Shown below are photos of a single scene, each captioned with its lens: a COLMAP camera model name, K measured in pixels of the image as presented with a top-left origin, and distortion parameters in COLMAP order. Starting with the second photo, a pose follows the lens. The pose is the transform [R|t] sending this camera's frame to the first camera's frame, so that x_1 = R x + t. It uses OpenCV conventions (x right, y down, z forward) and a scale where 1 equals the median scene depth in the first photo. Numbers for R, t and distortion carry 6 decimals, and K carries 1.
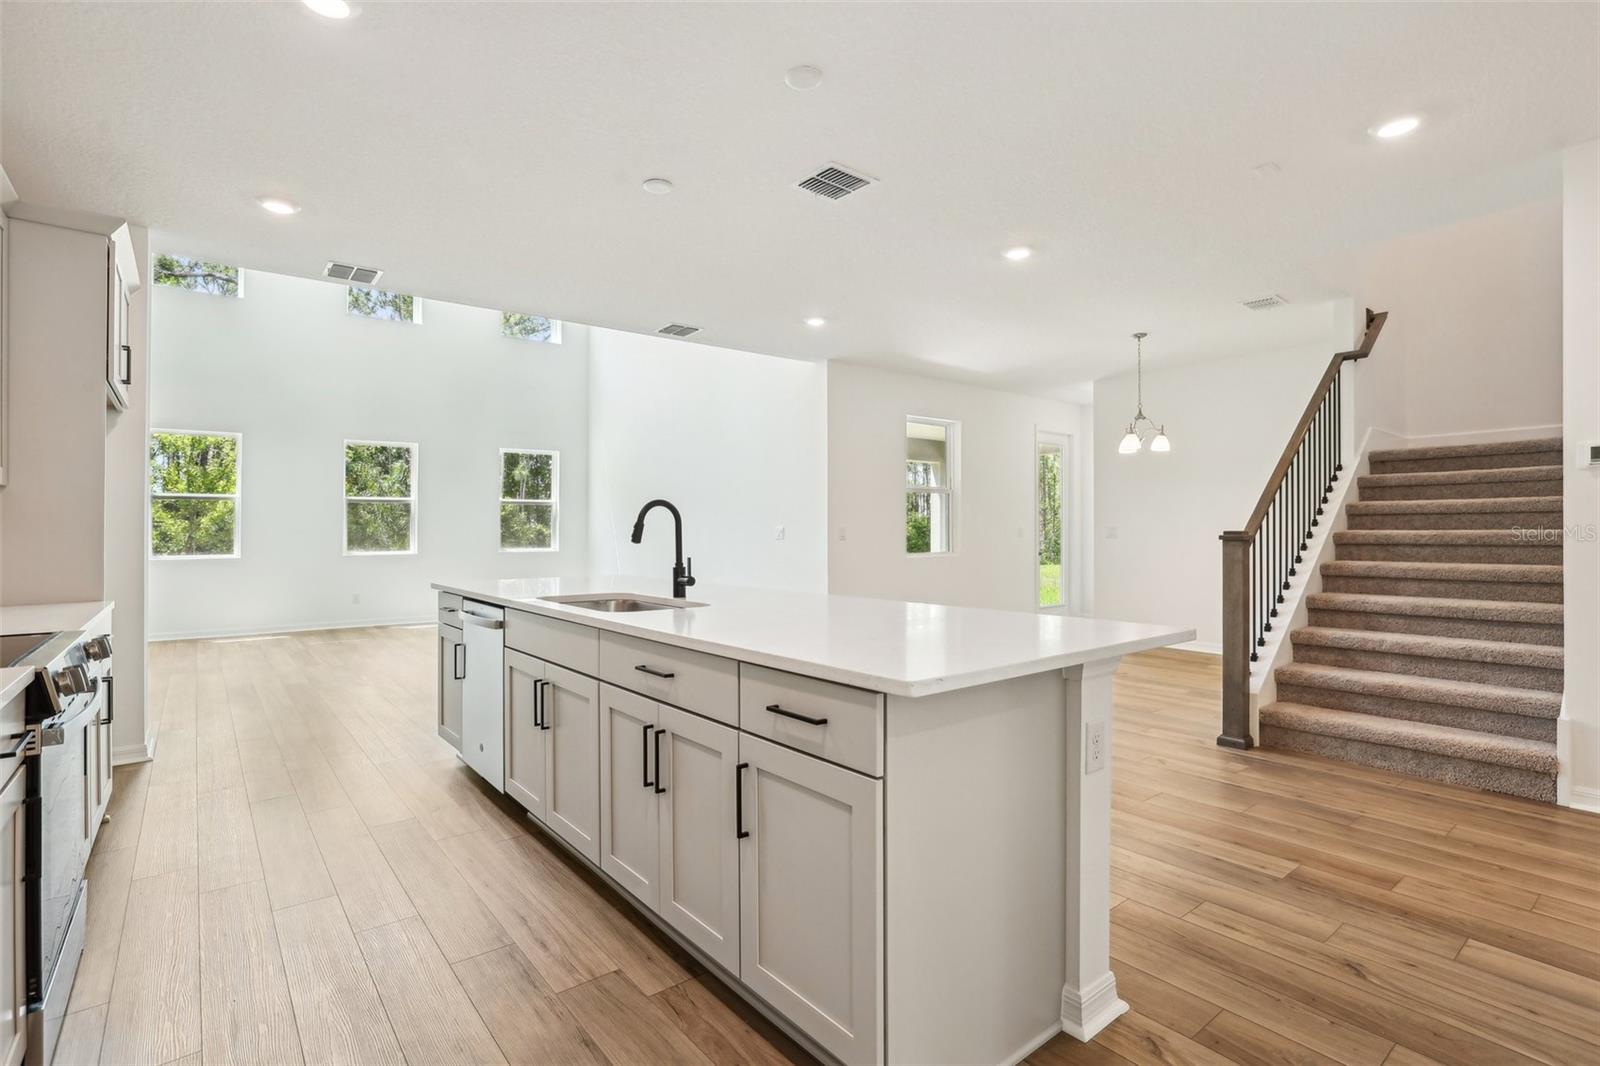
lens RADIAL K [[768.2, 0, 787.2], [0, 768.2, 529.5], [0, 0, 1]] dist [-0.042437, 0.025312]
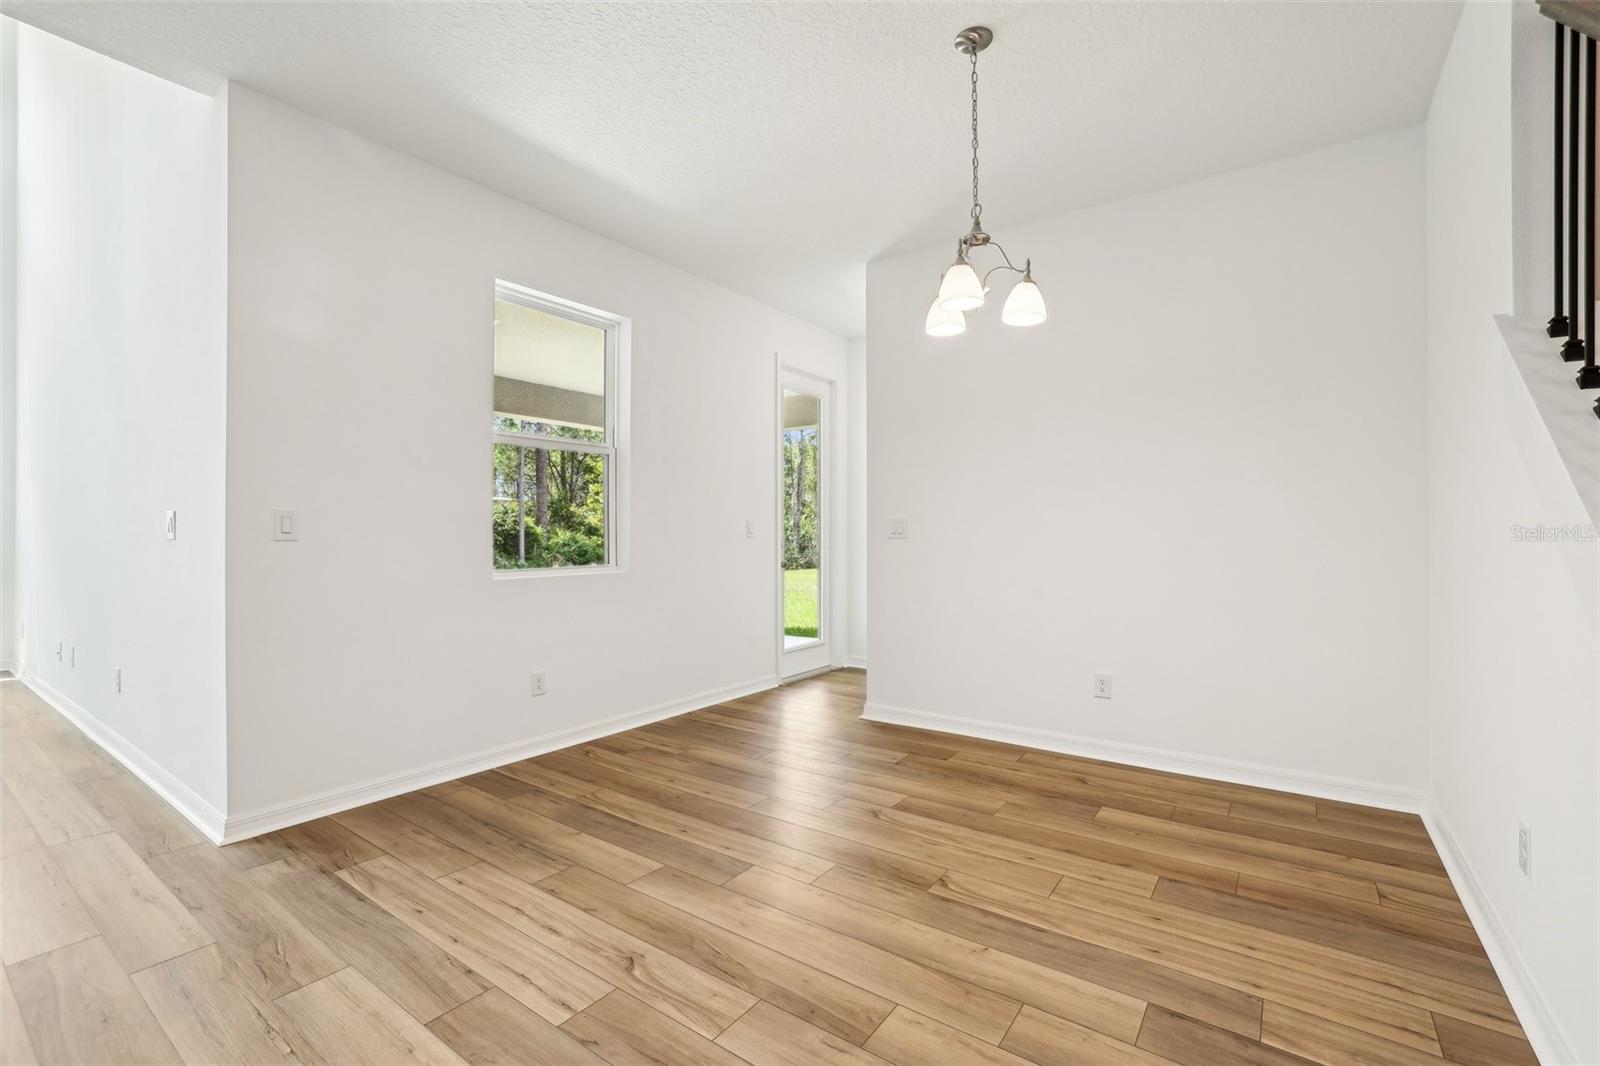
lens RADIAL K [[702.5, 0, 795.7], [0, 702.5, 532.3], [0, 0, 1]] dist [-0.046892, 0.020919]
pose [[0.959270, 0.006410, 0.282420, 0.373598], [-0.005812, 0.999979, -0.002953, 0.014497], [-0.282432, 0.001192, 0.959286, 0.940429]]
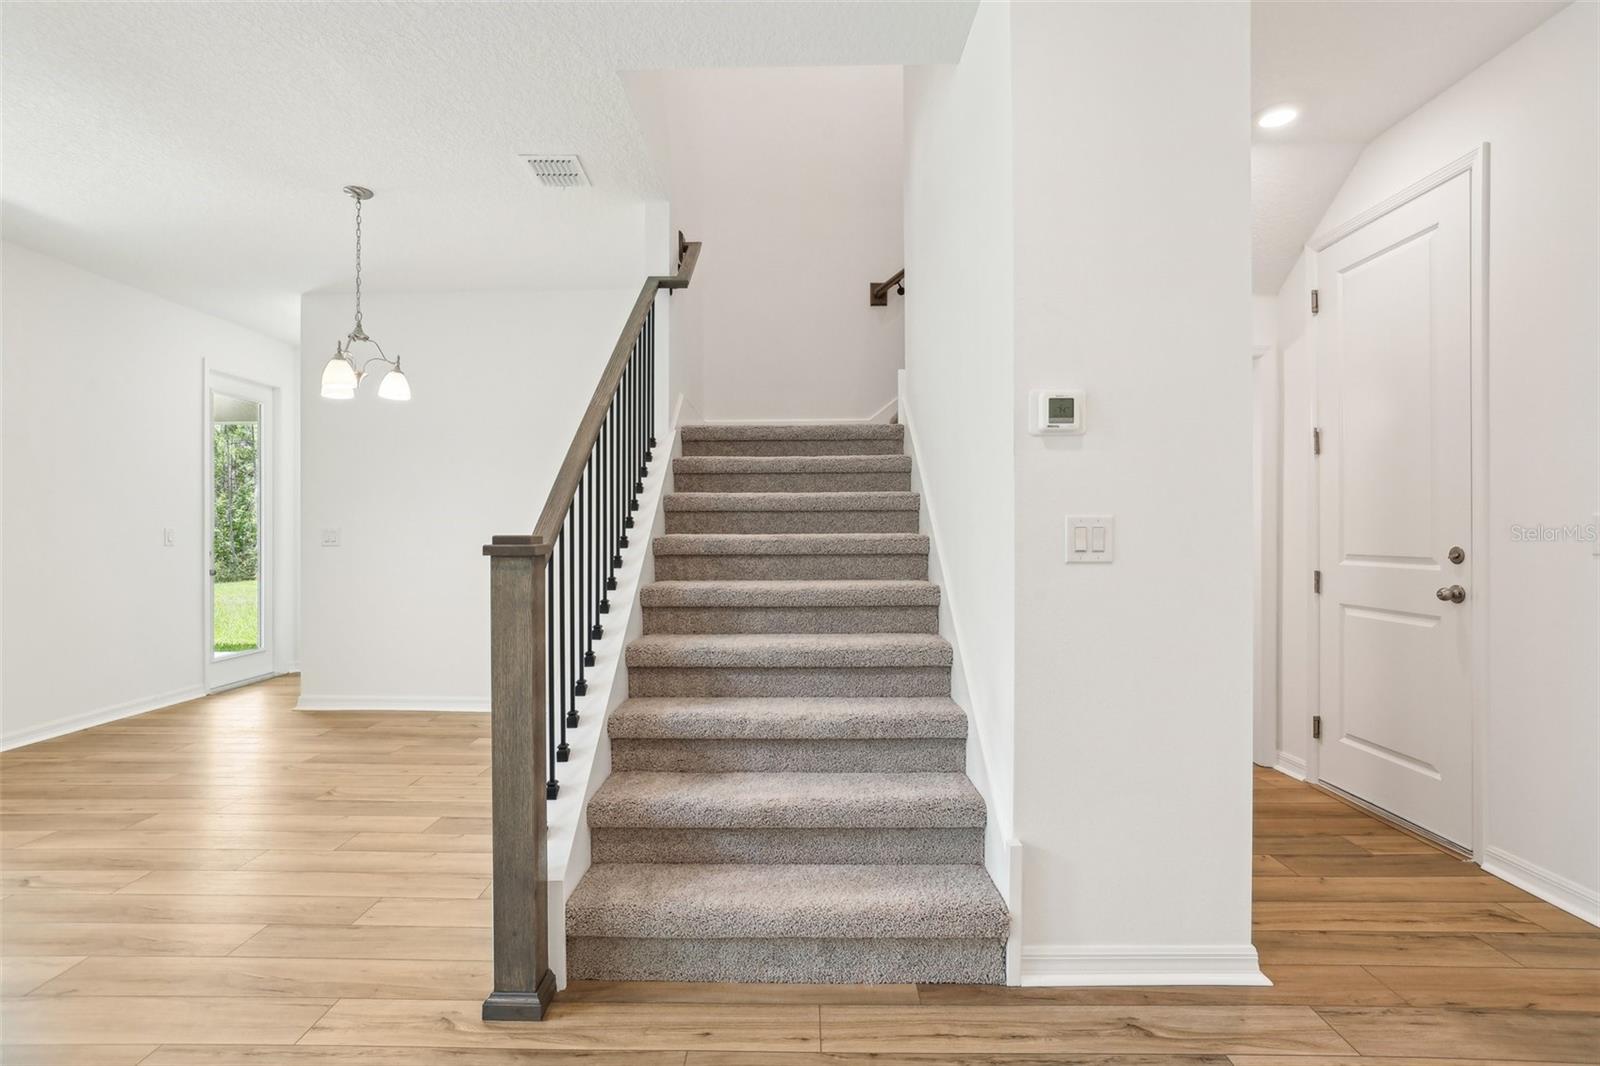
lens RADIAL K [[768.2, 0, 787.2], [0, 768.2, 529.5], [0, 0, 1]] dist [-0.042437, 0.025312]
pose [[0.629460, 0.005705, 0.777012, 0.312713], [-0.001149, 0.999979, -0.006411, 0.001167], [-0.777032, 0.003143, 0.629453, 0.545190]]
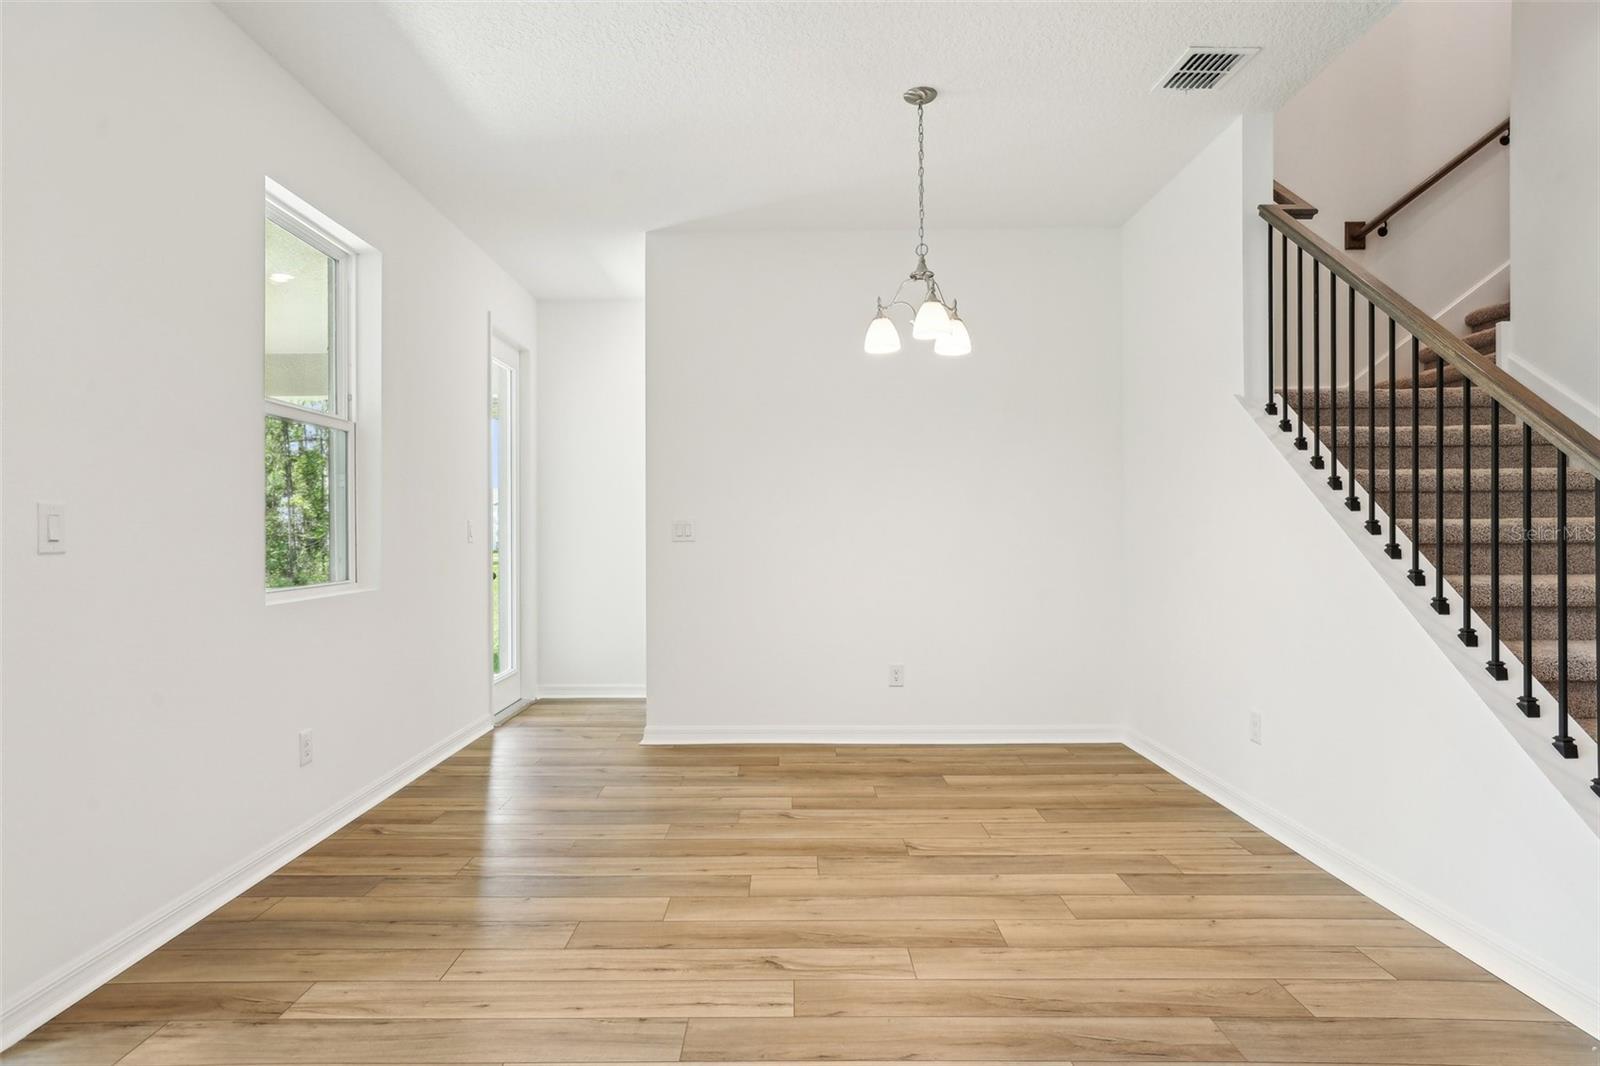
lens RADIAL K [[891.7, 0, 792.4], [0, 891.7, 537.8], [0, 0, 1]] dist [-0.032765, 0.035181]
pose [[0.616875, -0.001305, 0.787060, -0.005644], [0.001760, 0.999998, 0.000278, 0.014519], [-0.787059, 0.001214, 0.616877, 1.023665]]
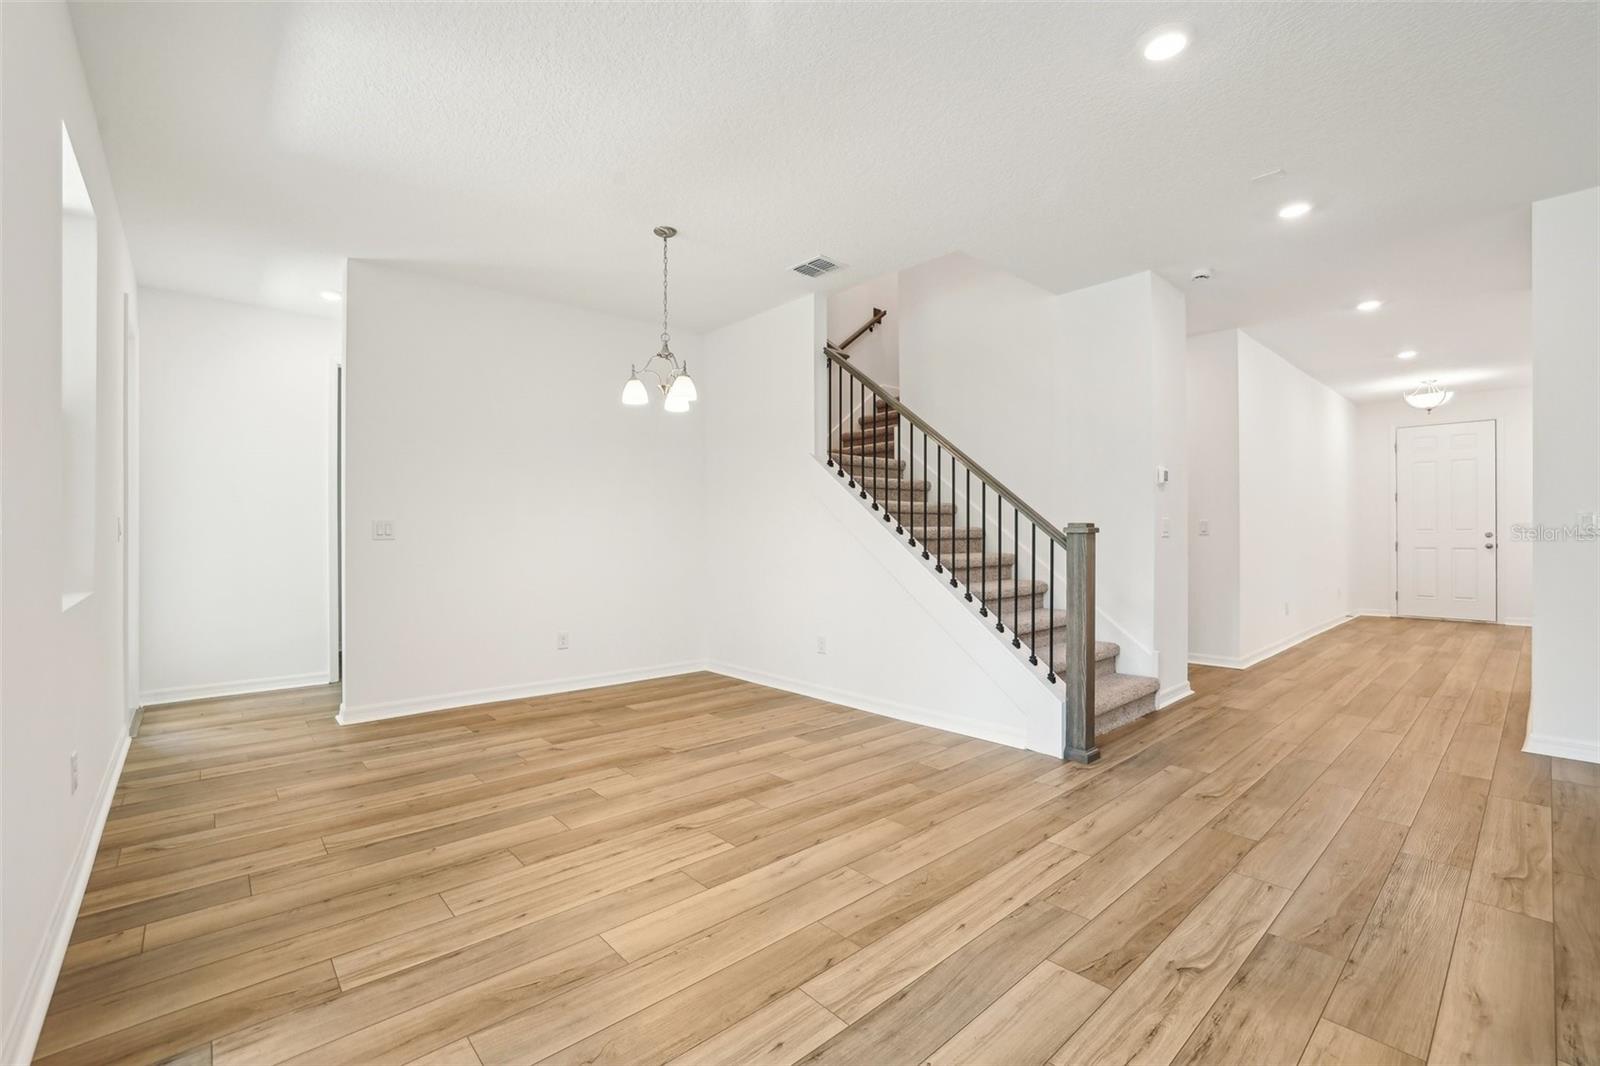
lens RADIAL K [[680.0, 0, 779.3], [0, 680.0, 533.6], [0, 0, 1]] dist [-0.046944, 0.018083]
pose [[-0.048685, 0.005969, 0.998796, -0.181652], [0.002187, 0.999980, -0.005870, 0.017594], [-0.998812, 0.001899, -0.048697, 1.299107]]
